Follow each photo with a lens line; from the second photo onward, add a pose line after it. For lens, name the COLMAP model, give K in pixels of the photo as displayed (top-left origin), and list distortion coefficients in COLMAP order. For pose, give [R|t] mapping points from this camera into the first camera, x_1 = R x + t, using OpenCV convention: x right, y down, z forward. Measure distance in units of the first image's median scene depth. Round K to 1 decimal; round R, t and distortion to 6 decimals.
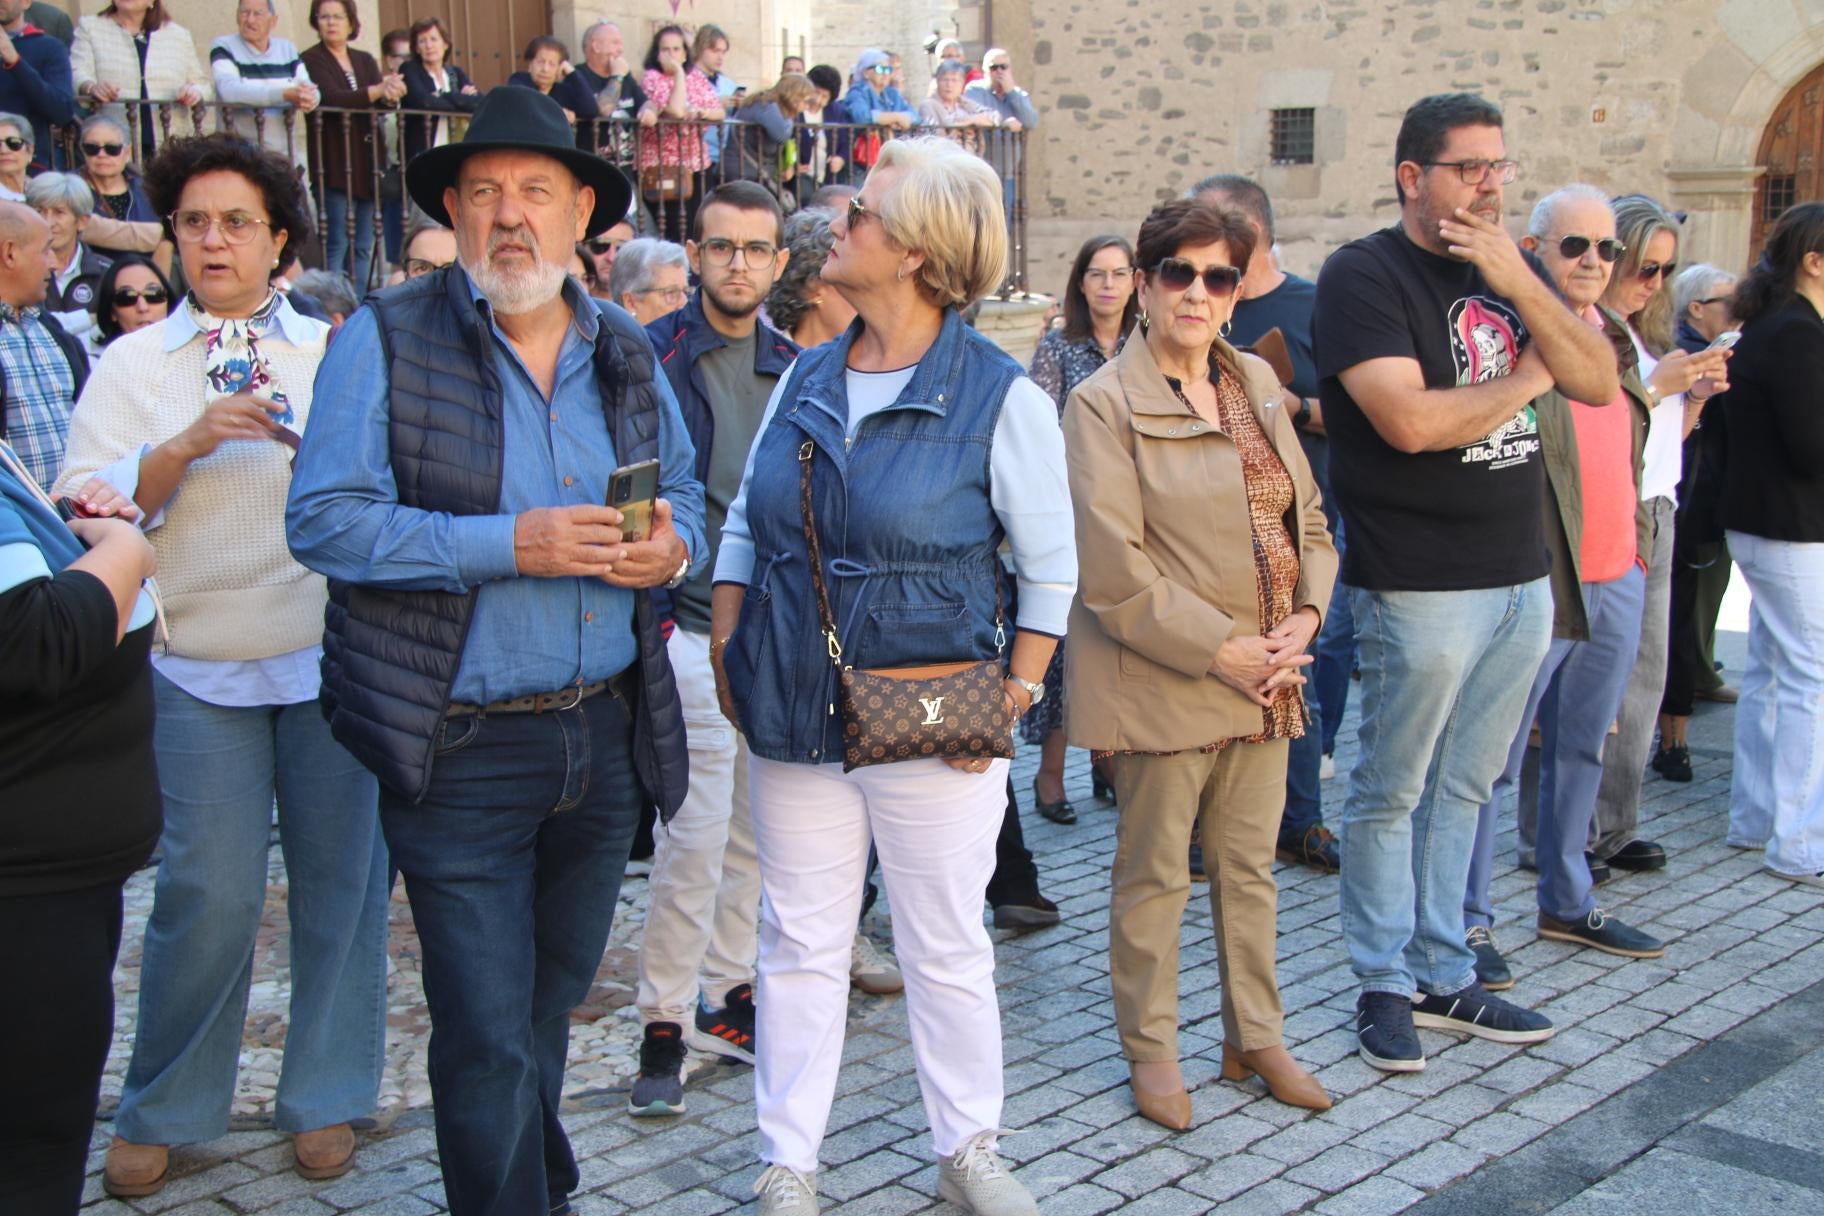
lens RADIAL K [[2194.0, 0, 919.1], [0, 2194.0, 583.3], [0, 0, 1]] dist [-0.008629, 0.416116]
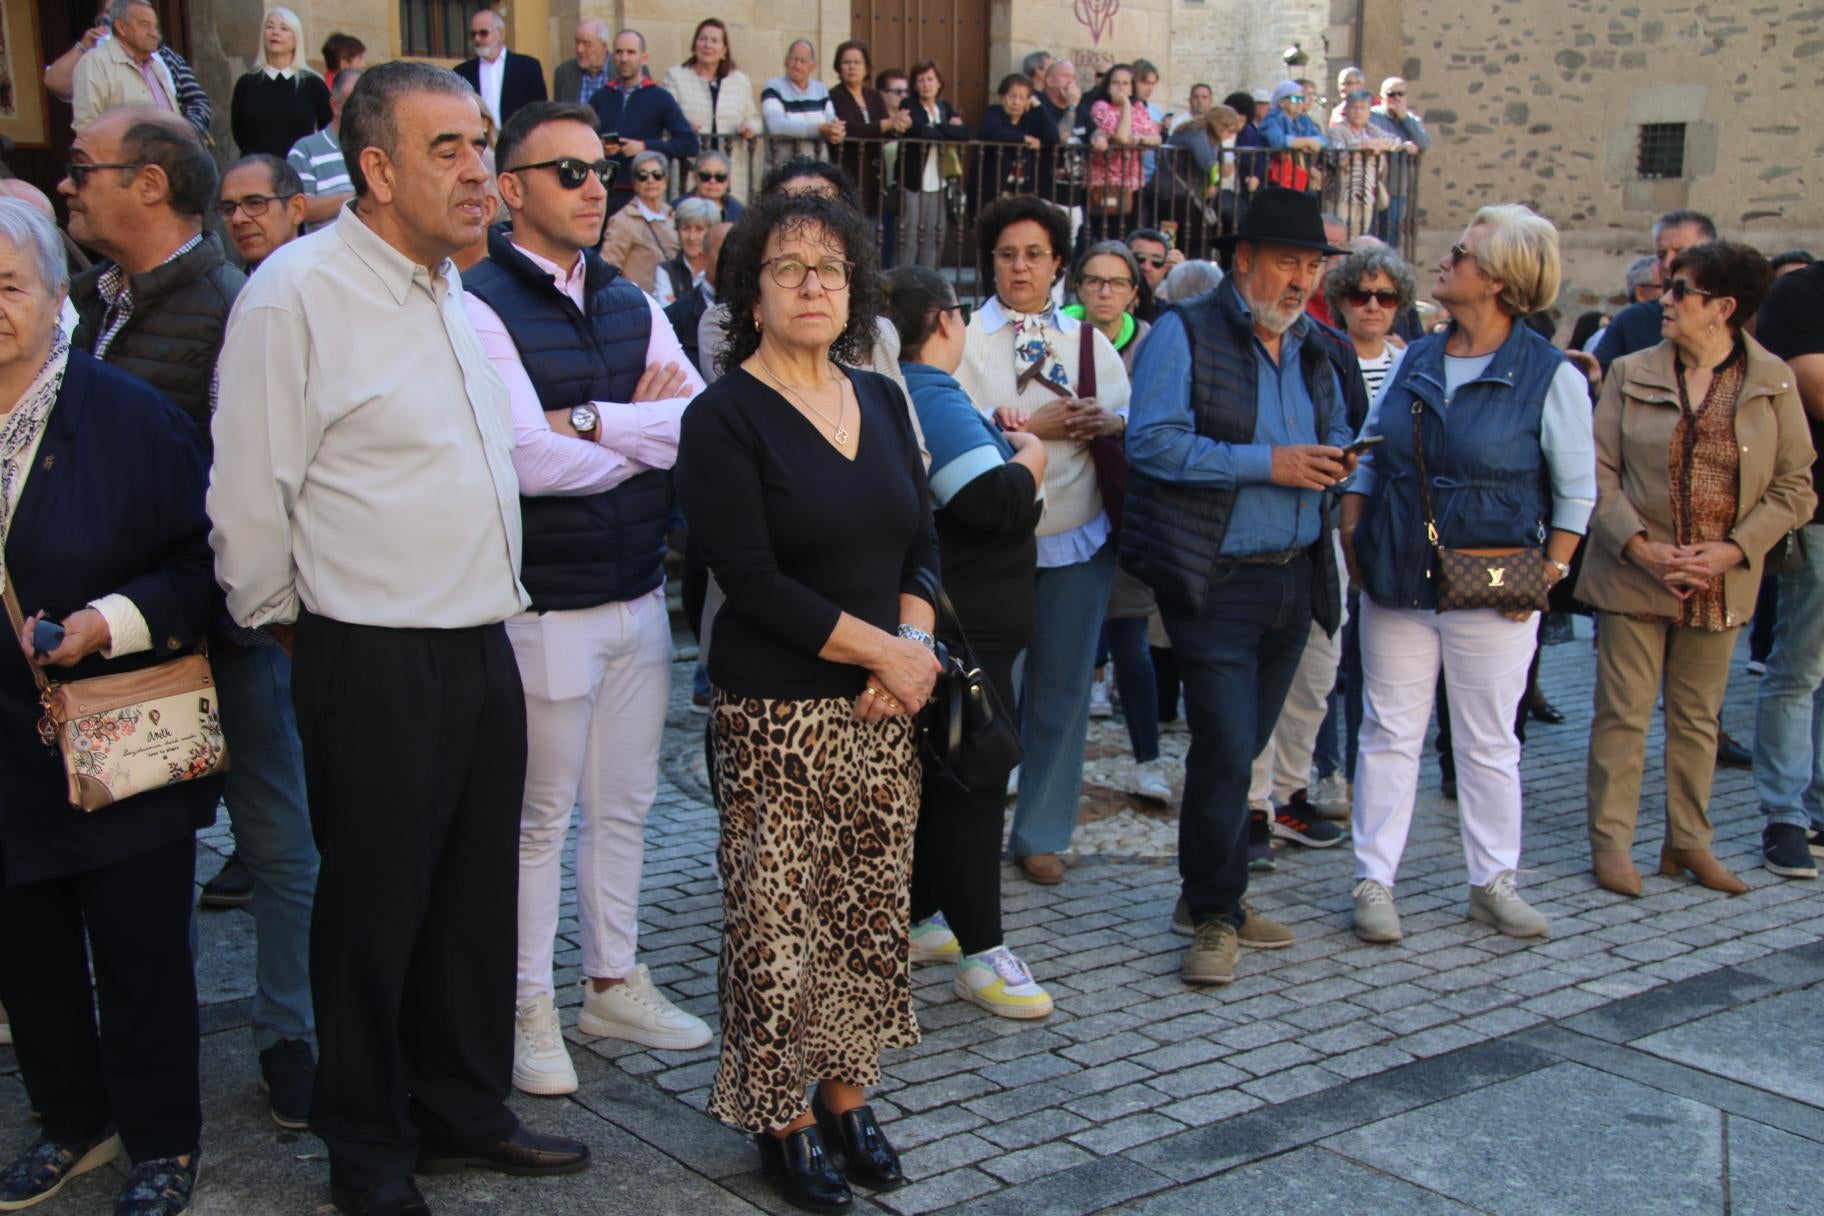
lens RADIAL K [[2194.0, 0, 919.1], [0, 2194.0, 583.3], [0, 0, 1]] dist [-0.008629, 0.416116]
pose [[0.989564, 0.037203, -0.139208, -0.052578], [-0.037246, 0.999303, 0.002302, 0.021476], [0.139197, 0.002907, 0.990260, -0.169620]]
